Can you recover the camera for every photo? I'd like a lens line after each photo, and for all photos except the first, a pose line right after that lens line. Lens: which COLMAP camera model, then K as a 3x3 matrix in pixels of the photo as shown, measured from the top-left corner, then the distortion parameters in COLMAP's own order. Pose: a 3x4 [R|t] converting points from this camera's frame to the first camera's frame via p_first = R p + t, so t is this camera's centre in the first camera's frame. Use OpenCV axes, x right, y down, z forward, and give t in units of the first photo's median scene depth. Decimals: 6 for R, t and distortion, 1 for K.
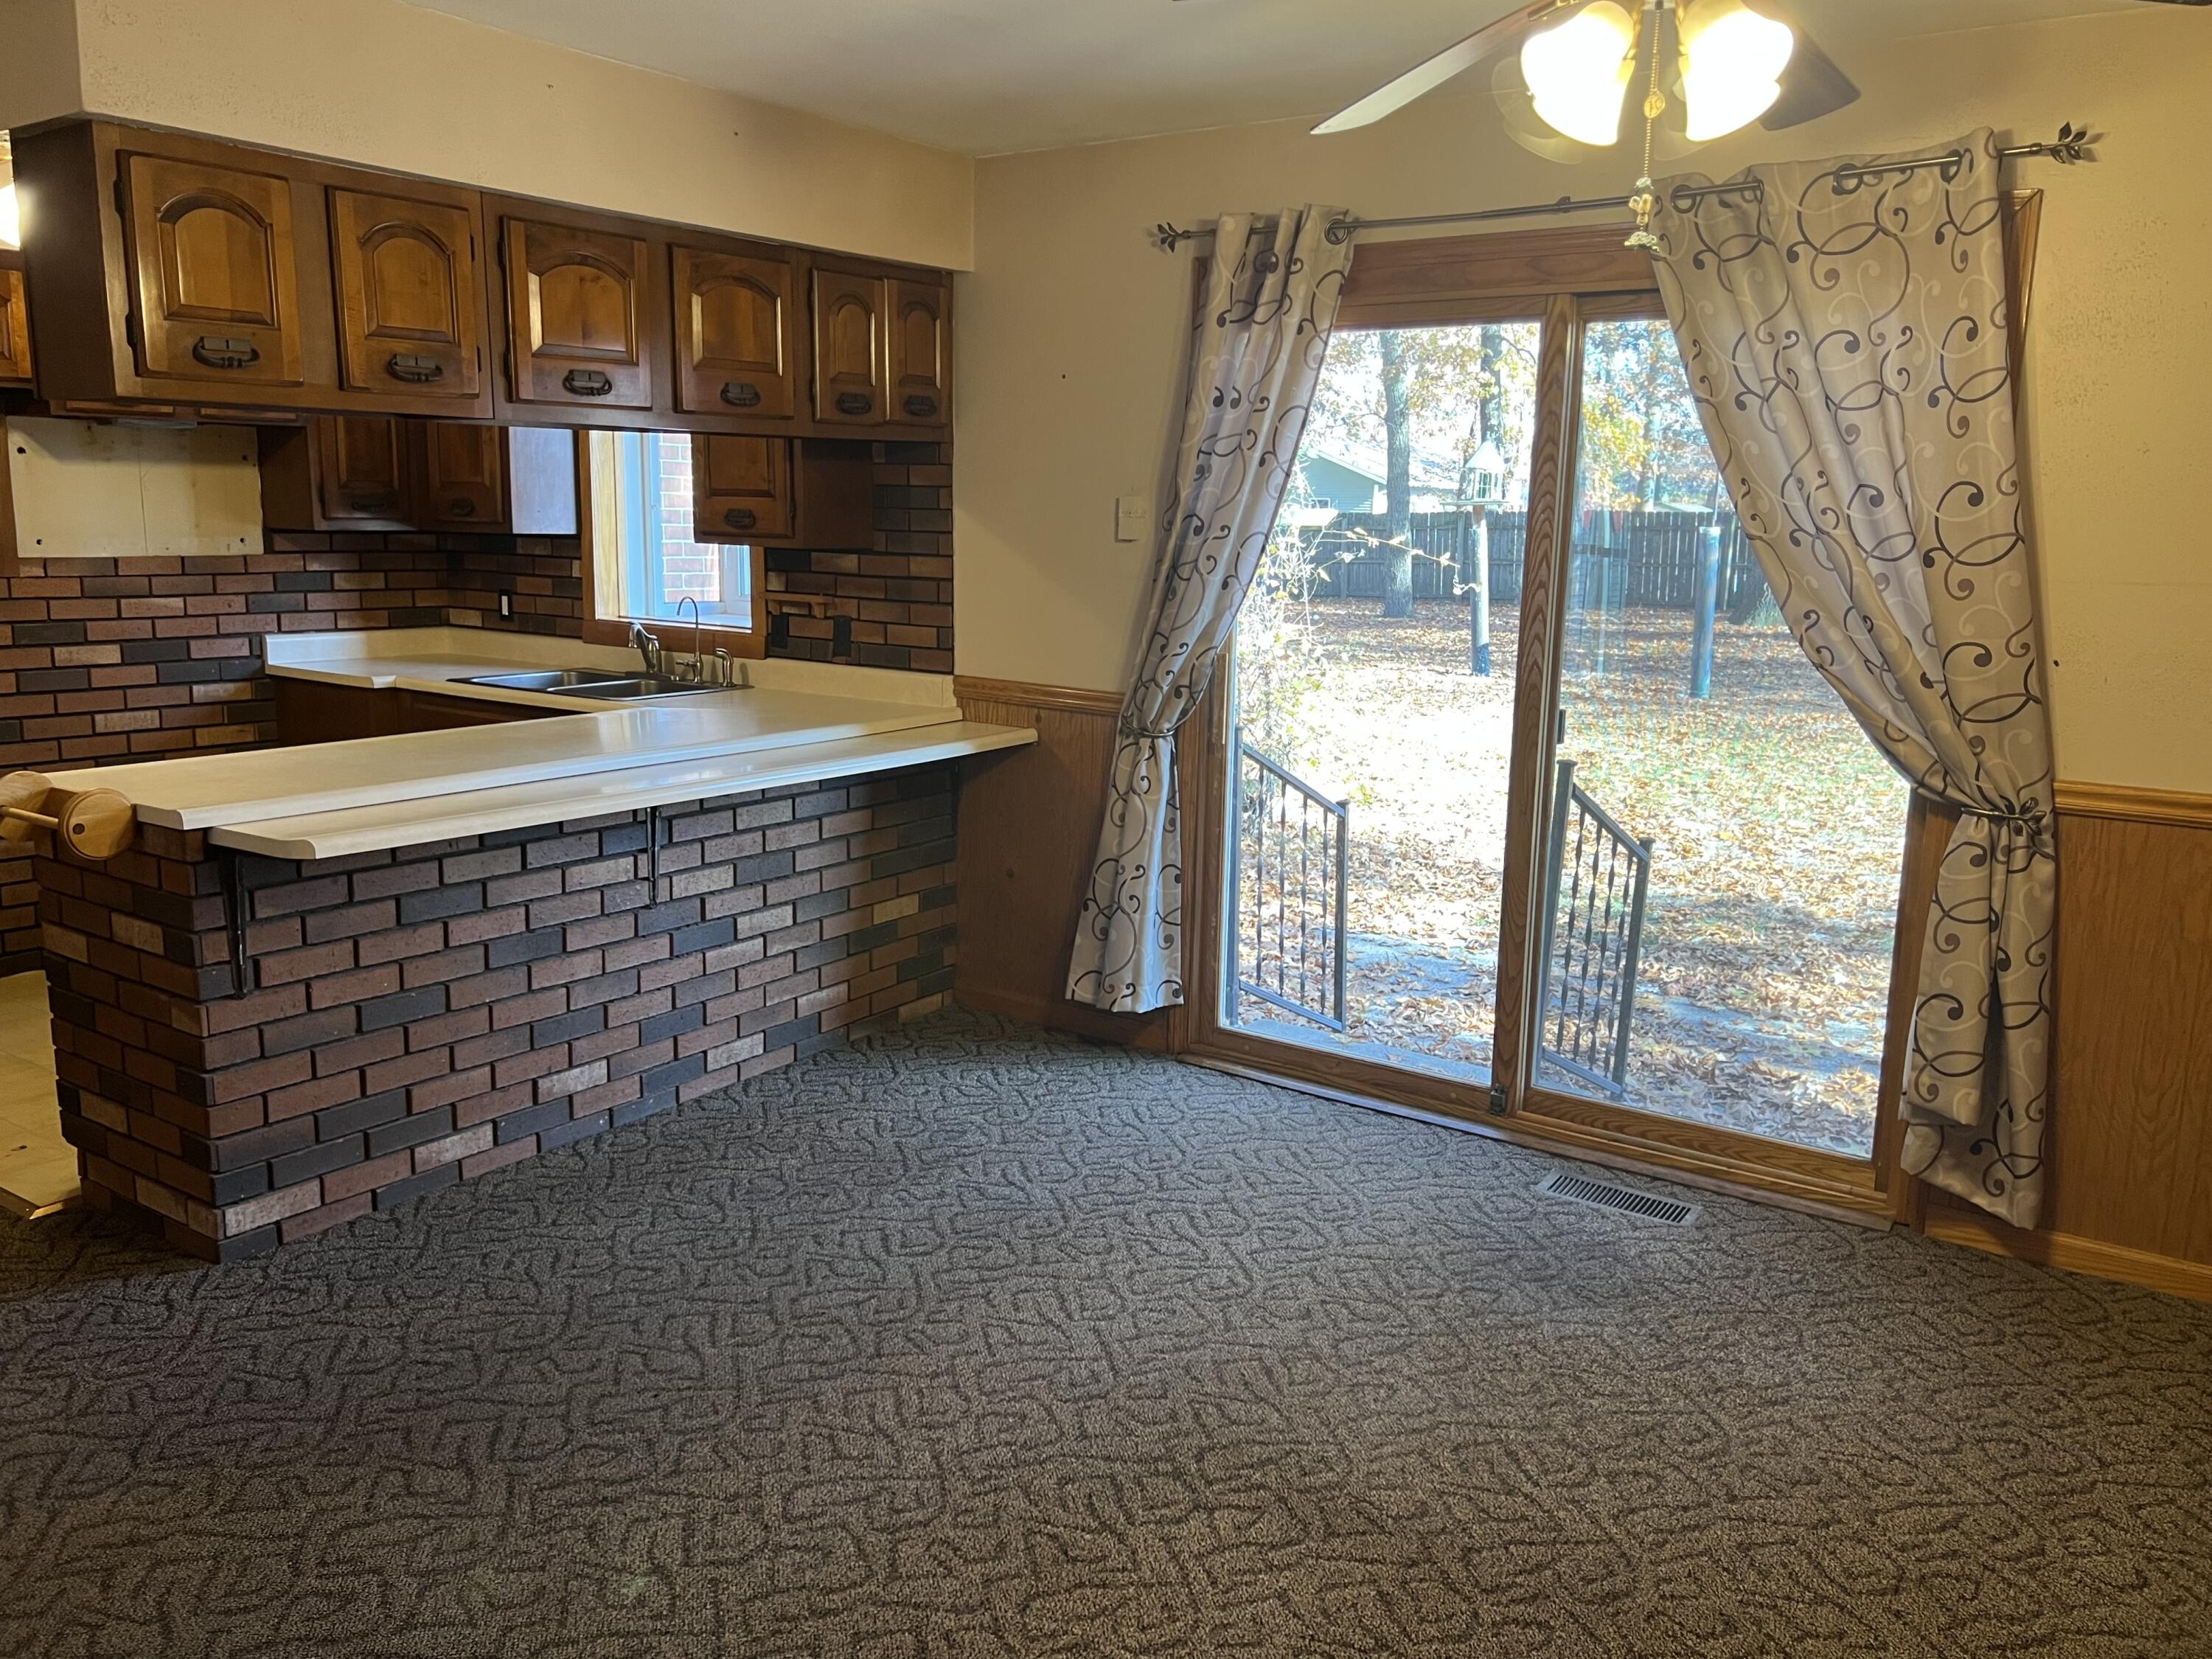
lens RADIAL K [[1690.0, 0, 1110.5], [0, 1690.0, 816.0], [0, 0, 1]] dist [0.067374, -0.080294]
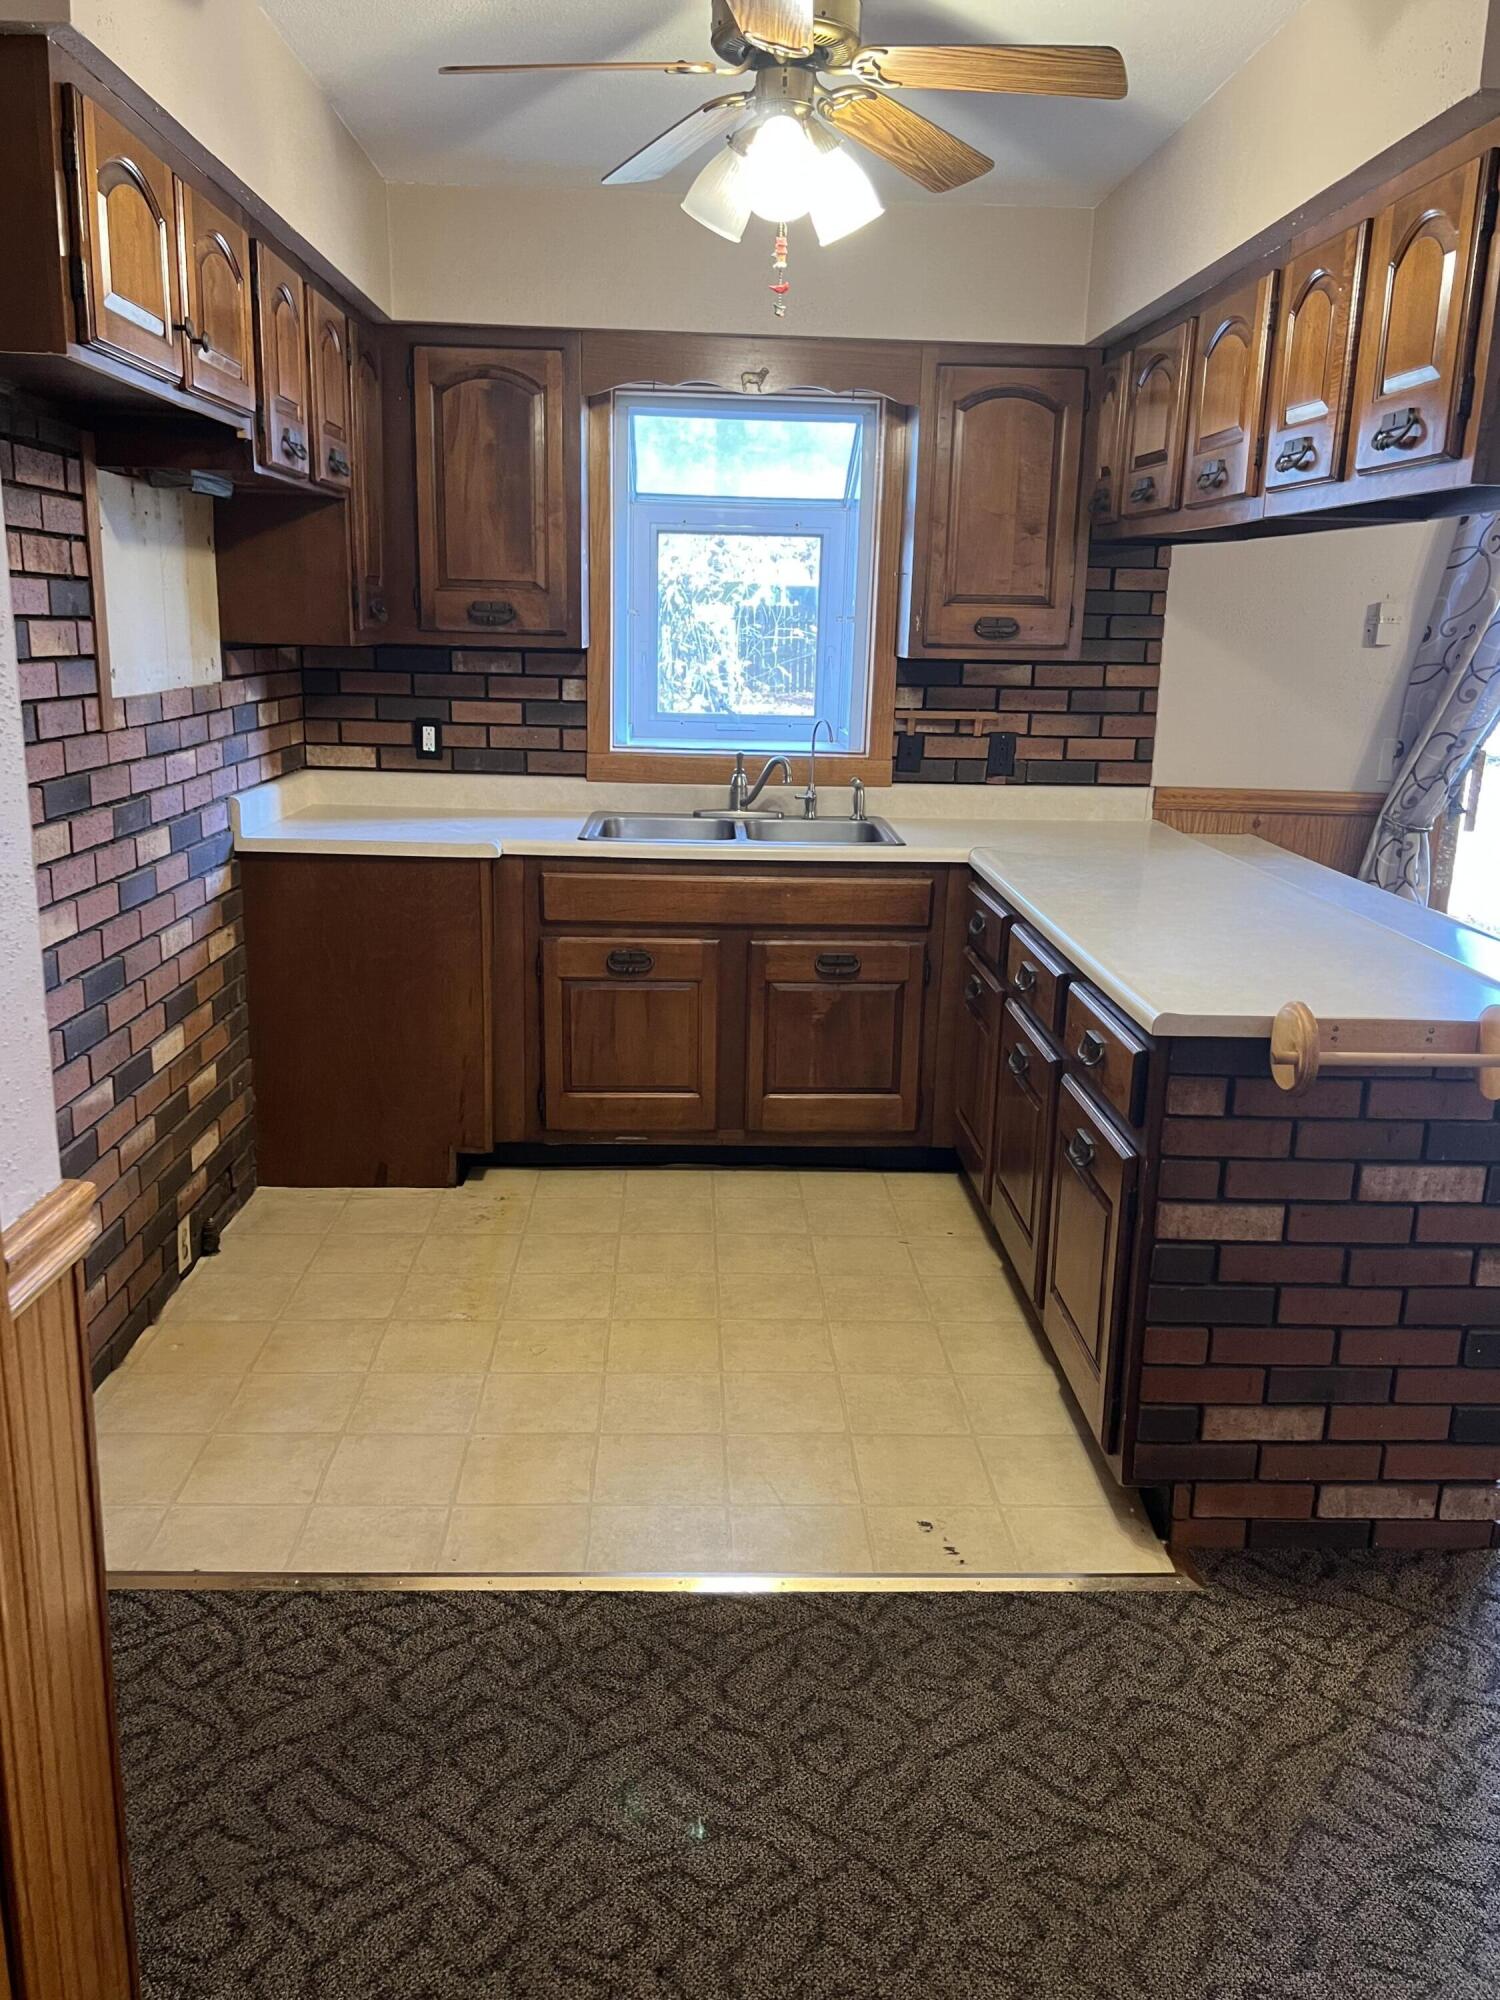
lens RADIAL K [[1528.0, 0, 749.5], [0, 1528.0, 1005.8], [0, 0, 1]] dist [0.067374, -0.080294]
pose [[0.800734, -0.147009, 0.580701, -0.949591], [0.100459, 0.988644, 0.111759, -0.093948], [-0.590537, -0.031153, 0.806409, 0.479294]]
